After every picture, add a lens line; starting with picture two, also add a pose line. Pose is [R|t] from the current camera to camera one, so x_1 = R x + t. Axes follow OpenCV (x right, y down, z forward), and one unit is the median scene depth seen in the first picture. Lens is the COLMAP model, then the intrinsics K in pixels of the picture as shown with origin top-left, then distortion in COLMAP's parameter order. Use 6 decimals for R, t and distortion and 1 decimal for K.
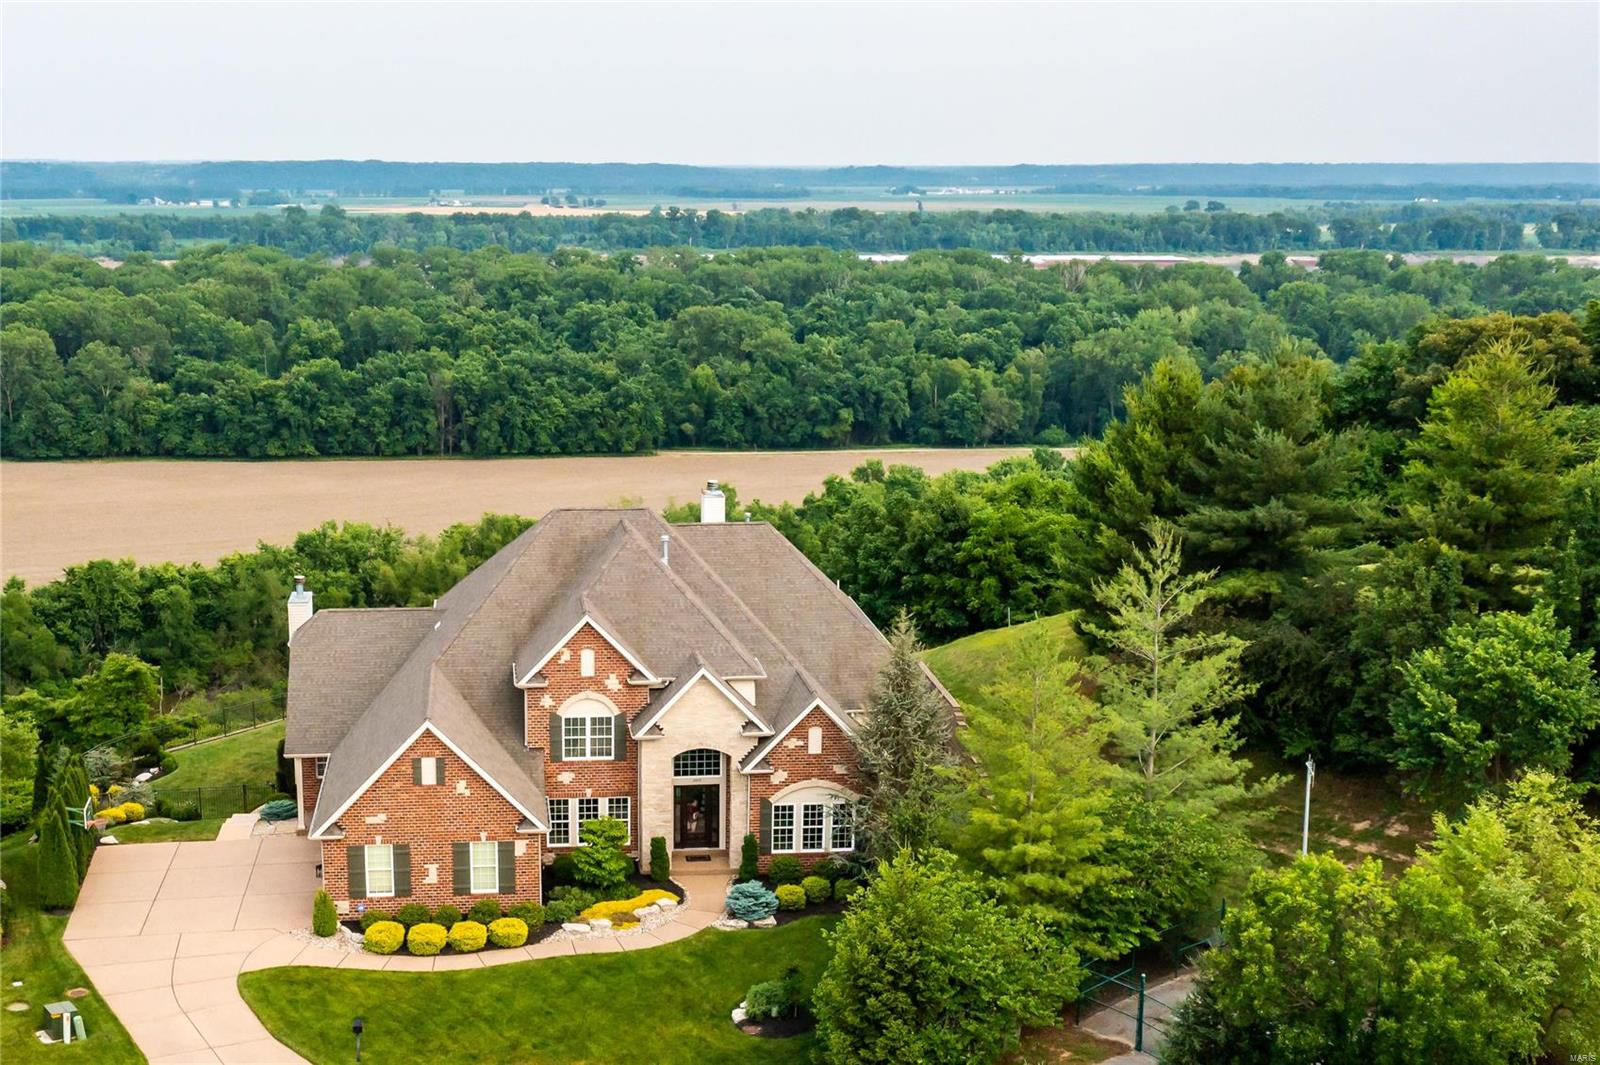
lens RADIAL K [[1987.1, 0, 749.4], [0, 1987.1, 639.5], [0, 0, 1]] dist [-0.002078, 0.000000]
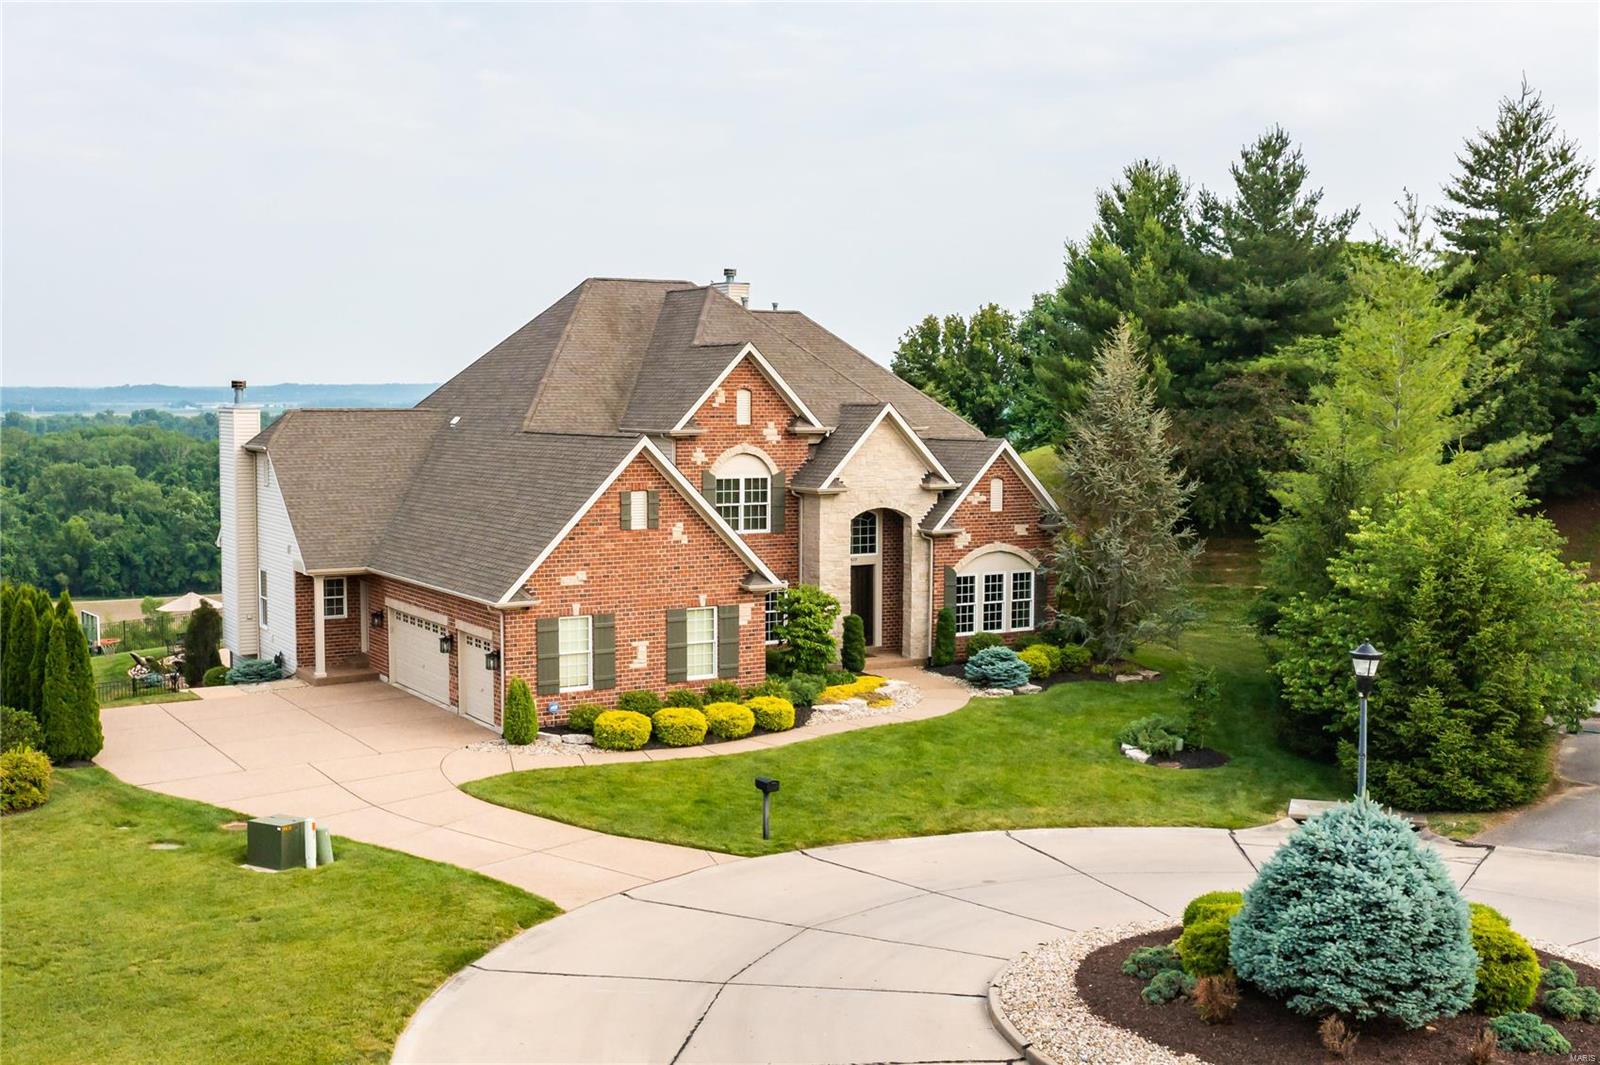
lens RADIAL K [[1728.2, 0, 796.4], [0, 1728.2, 527.2], [0, 0, 1]] dist [-0.000782, 0.000000]
pose [[0.913132, -0.040340, 0.405664, -0.087491], [0.101092, 0.986418, -0.129462, 0.038337], [-0.394932, 0.159225, 0.904807, 0.093080]]
